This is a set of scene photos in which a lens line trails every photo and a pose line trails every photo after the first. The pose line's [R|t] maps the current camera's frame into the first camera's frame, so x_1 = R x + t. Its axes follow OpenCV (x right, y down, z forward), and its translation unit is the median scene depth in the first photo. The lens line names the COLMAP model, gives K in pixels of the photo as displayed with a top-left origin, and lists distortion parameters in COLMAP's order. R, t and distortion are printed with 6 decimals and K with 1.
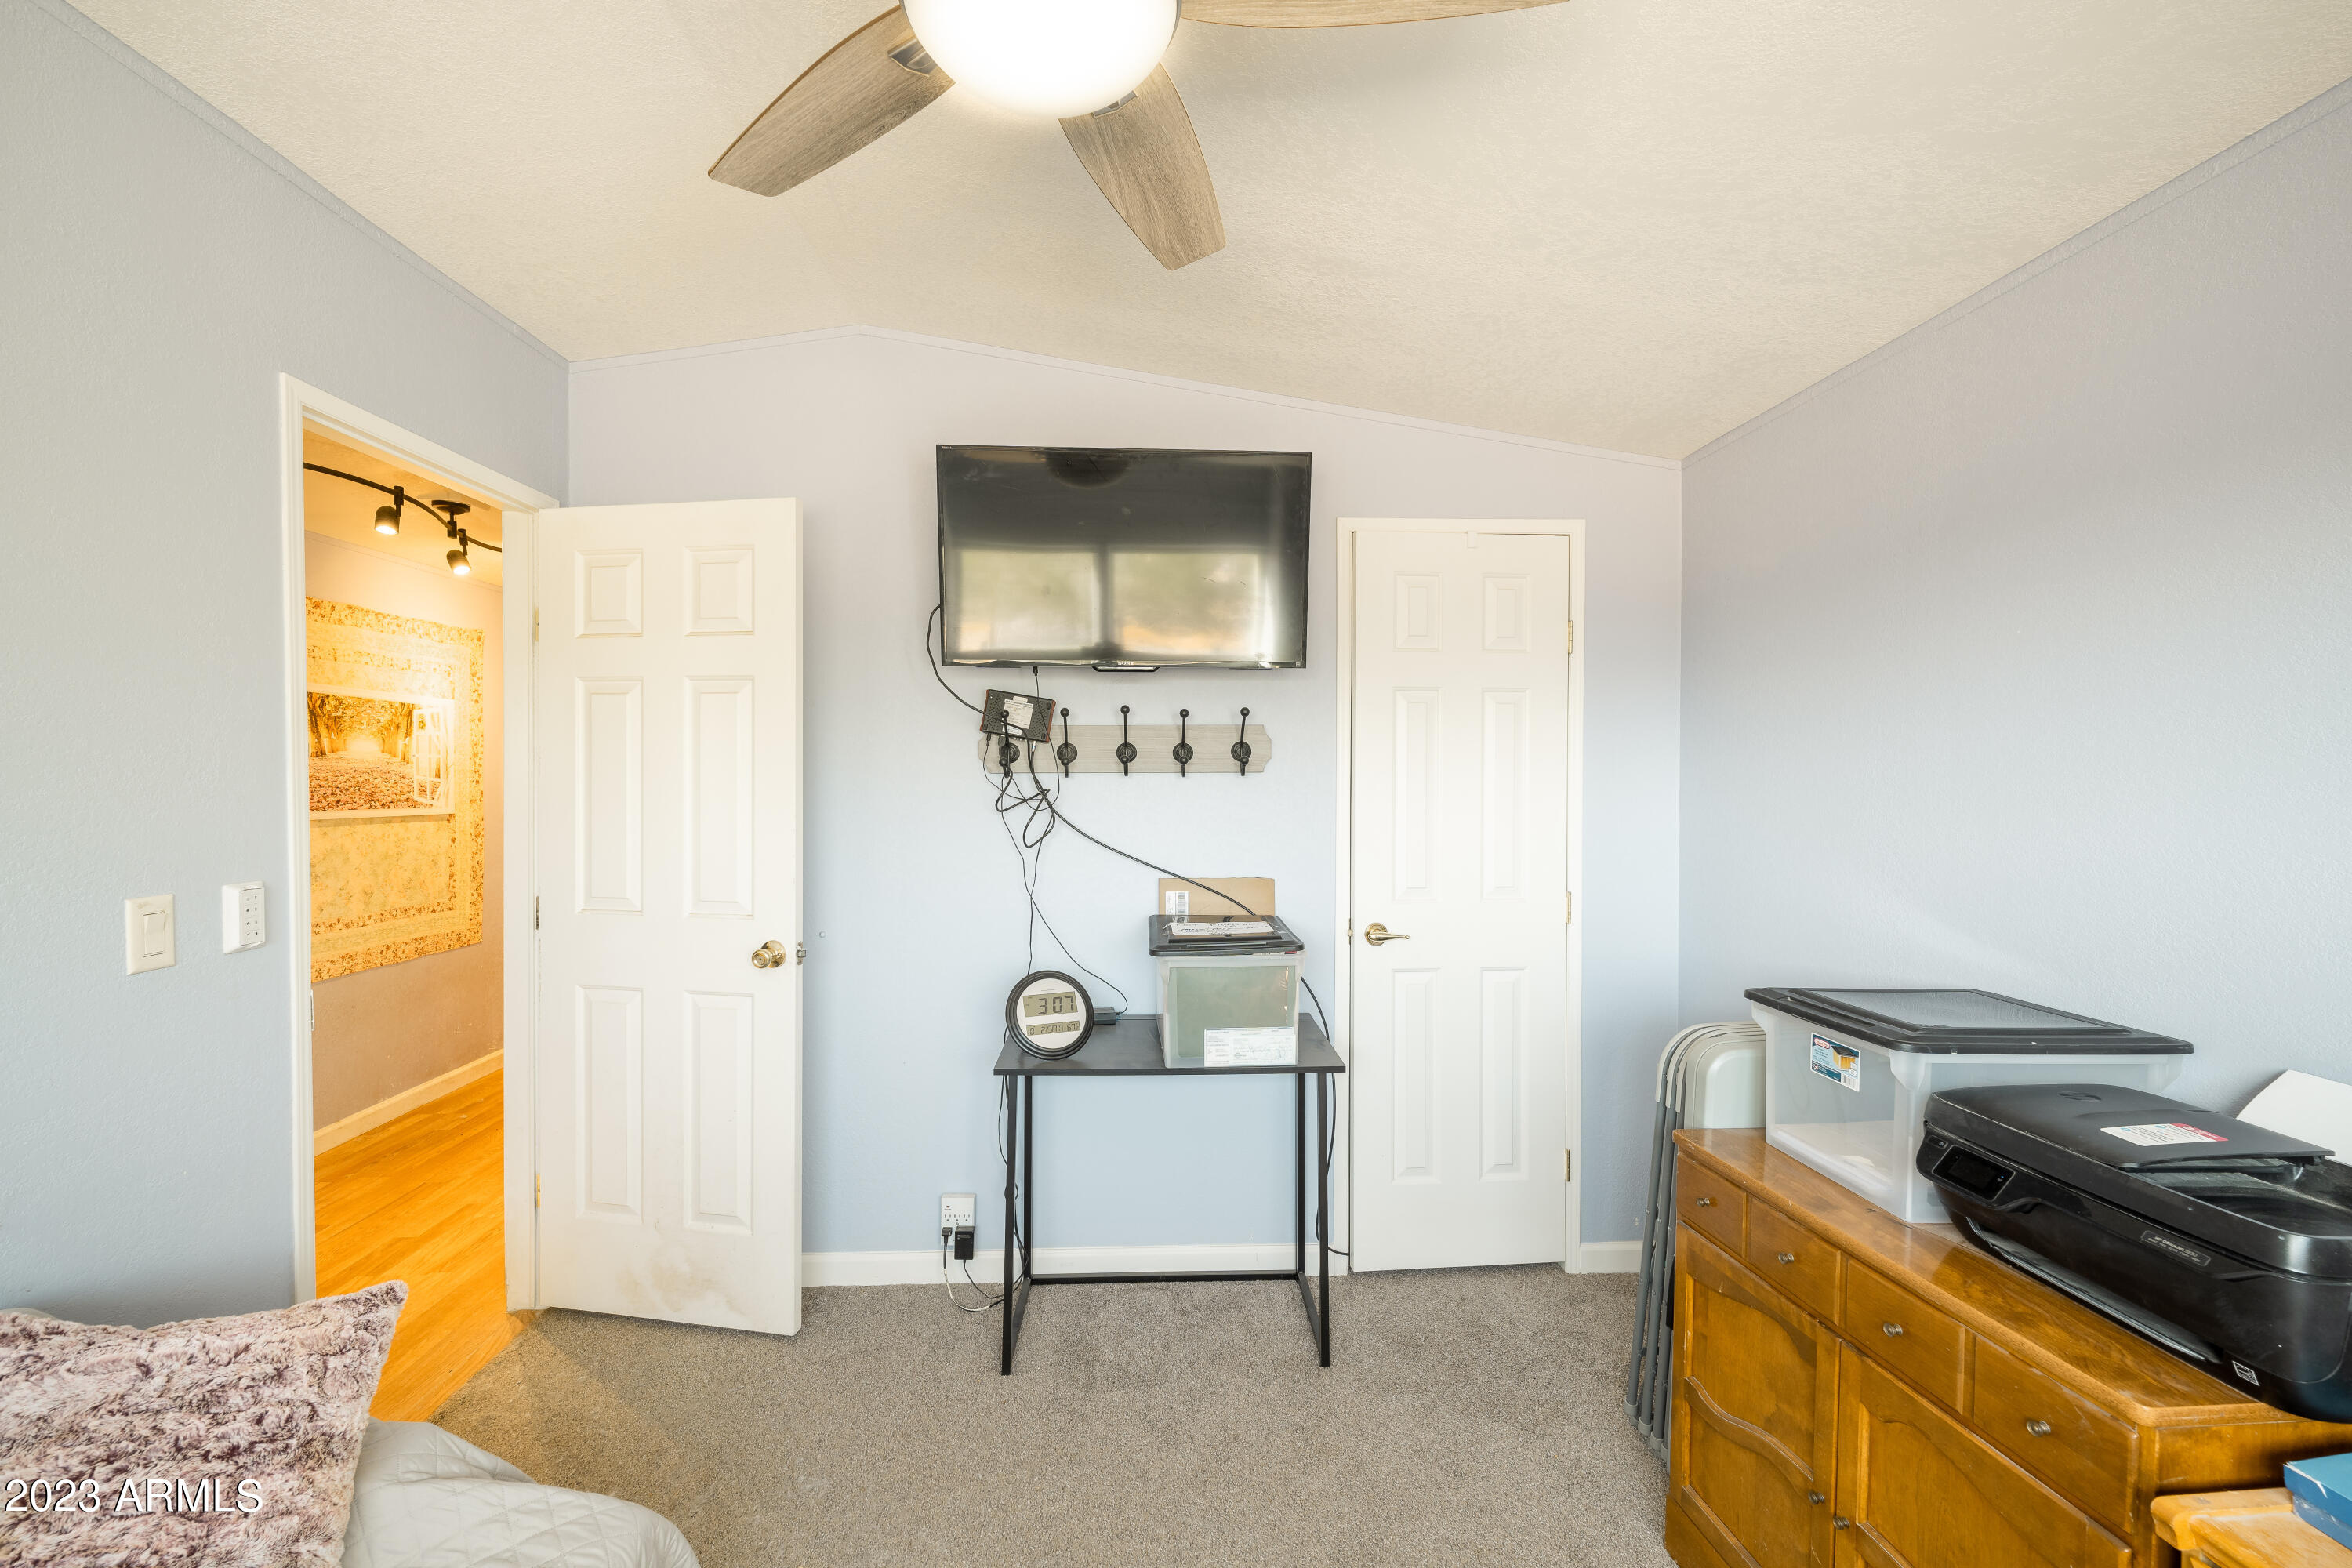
lens RADIAL K [[952.2, 0, 1166.3], [0, 952.2, 784.4], [0, 0, 1]] dist [0.000930, -0.000213]
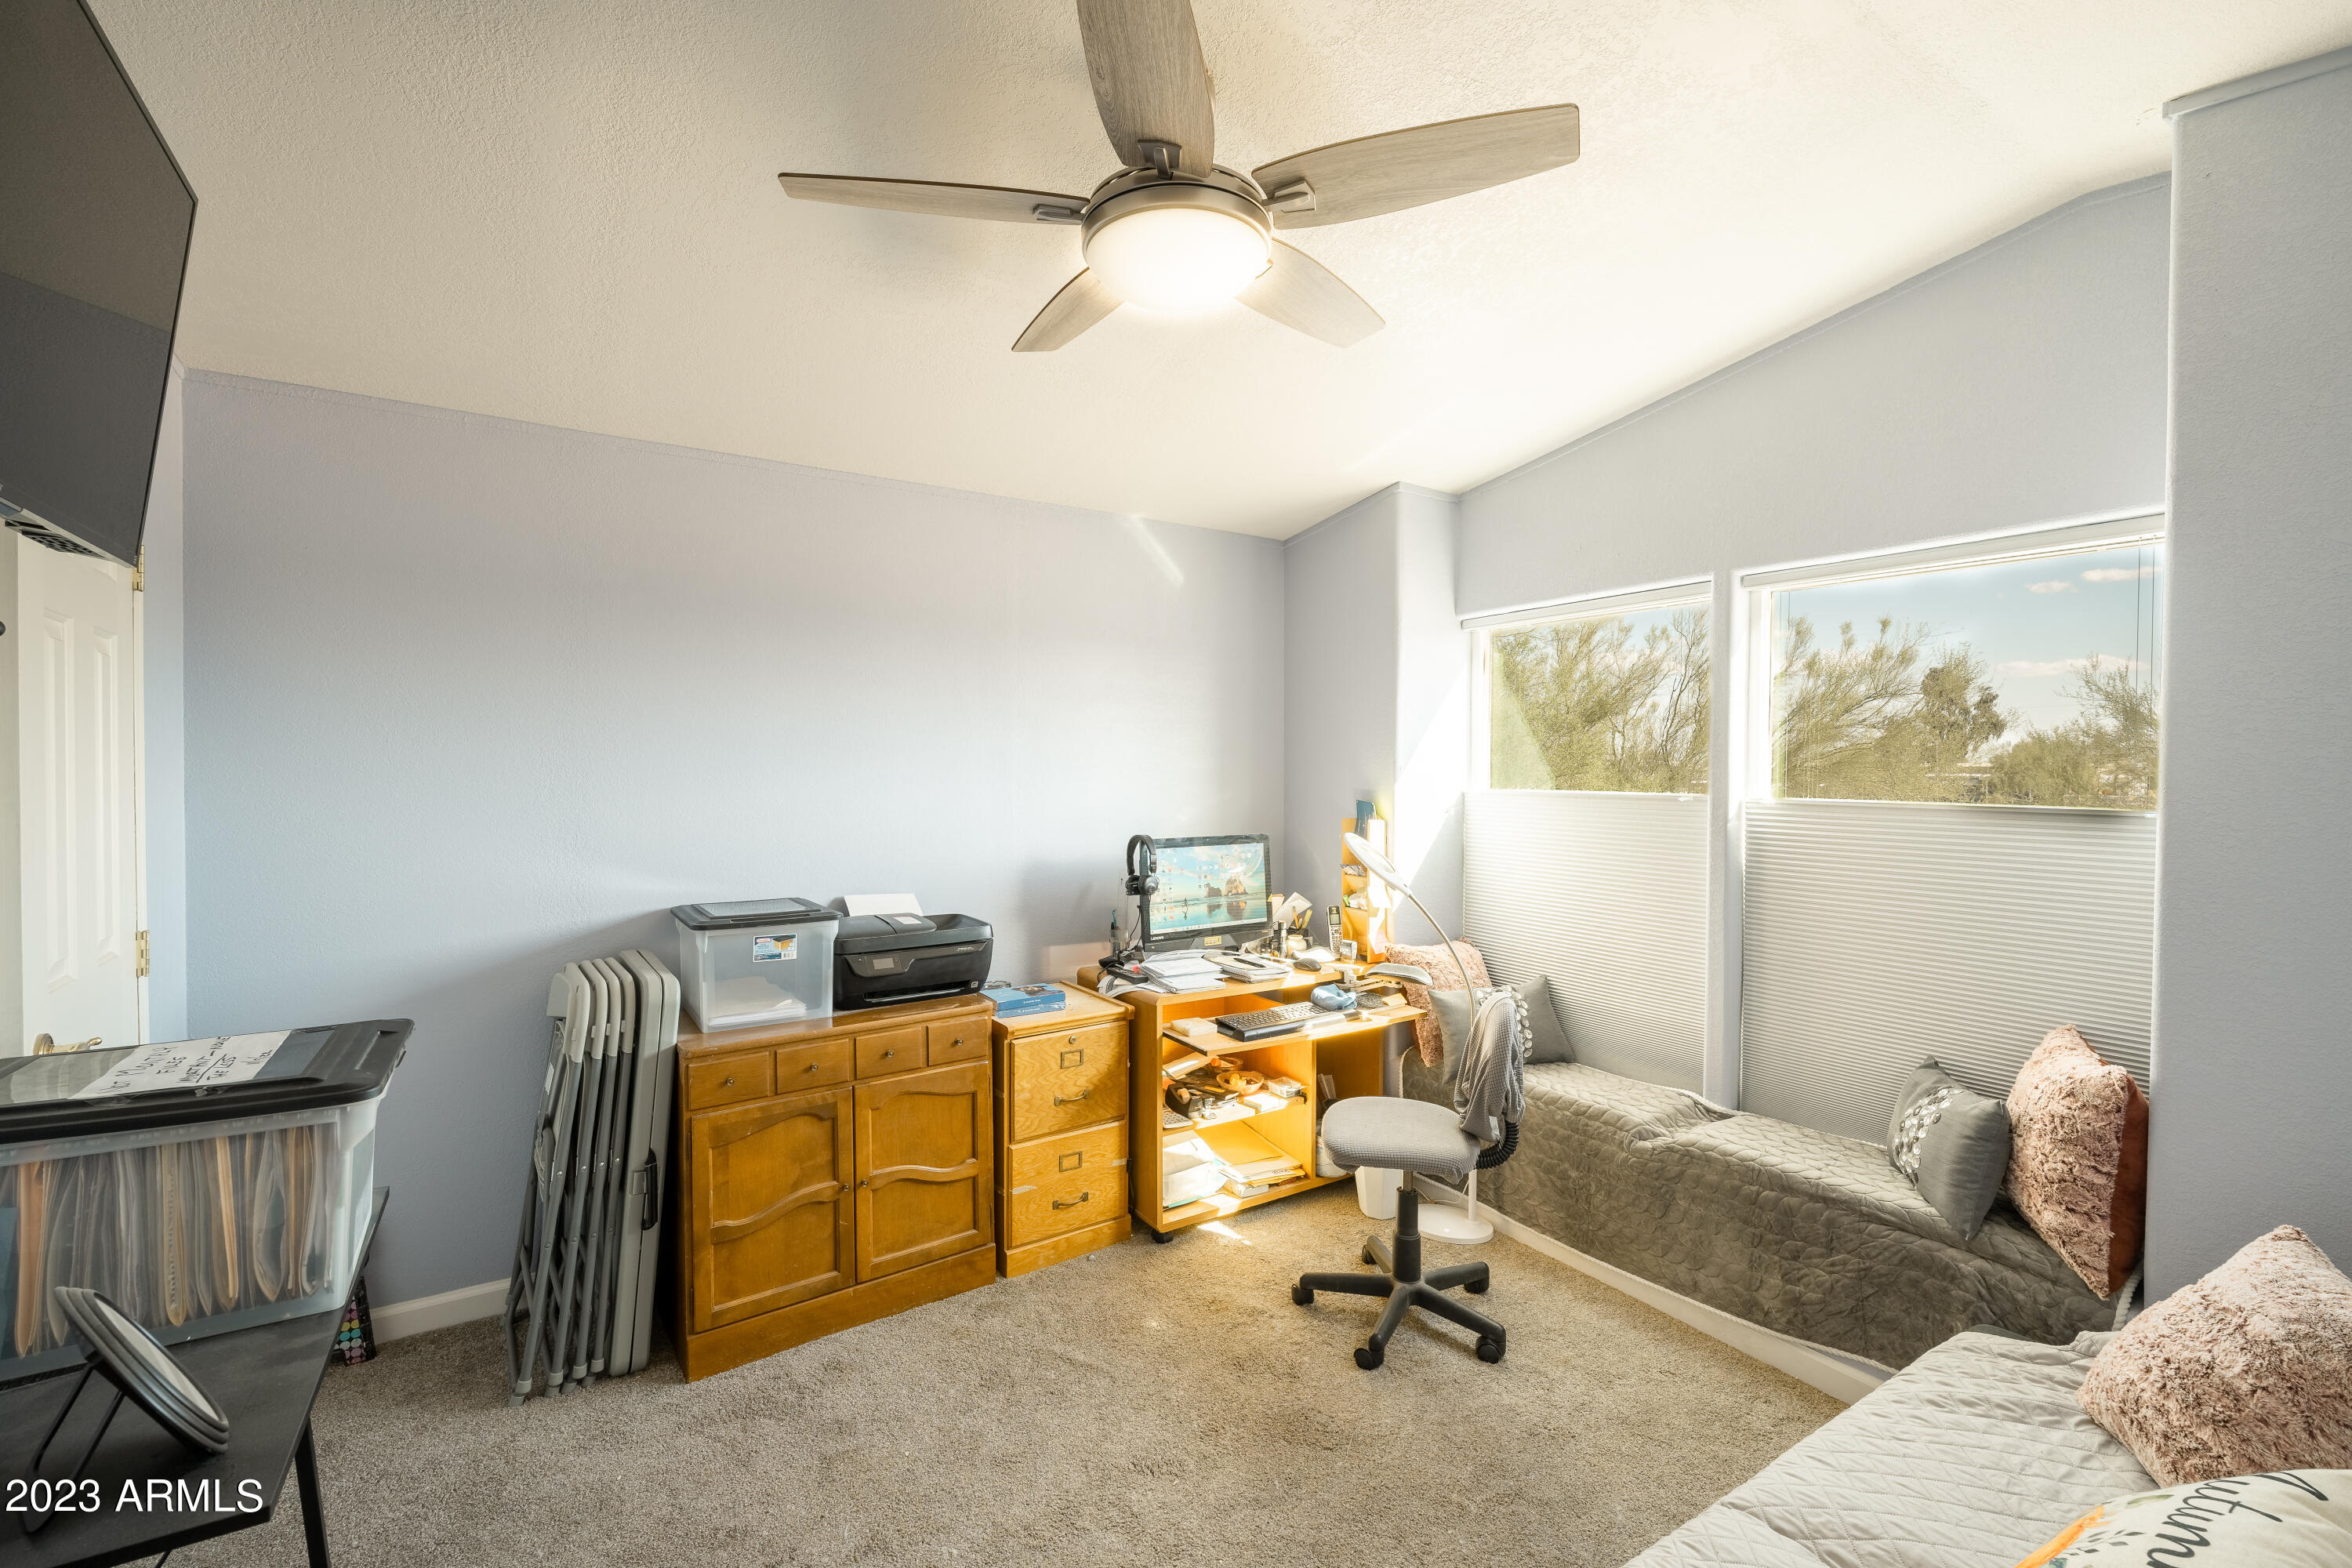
lens RADIAL K [[952.2, 0, 1166.3], [0, 952.2, 784.4], [0, 0, 1]] dist [0.000930, -0.000213]
pose [[-0.524984, -0.009436, 0.851060, -0.971115], [0.000960, 0.999931, 0.011679, 0.003361], [-0.851111, 0.006949, -0.524939, 1.269927]]
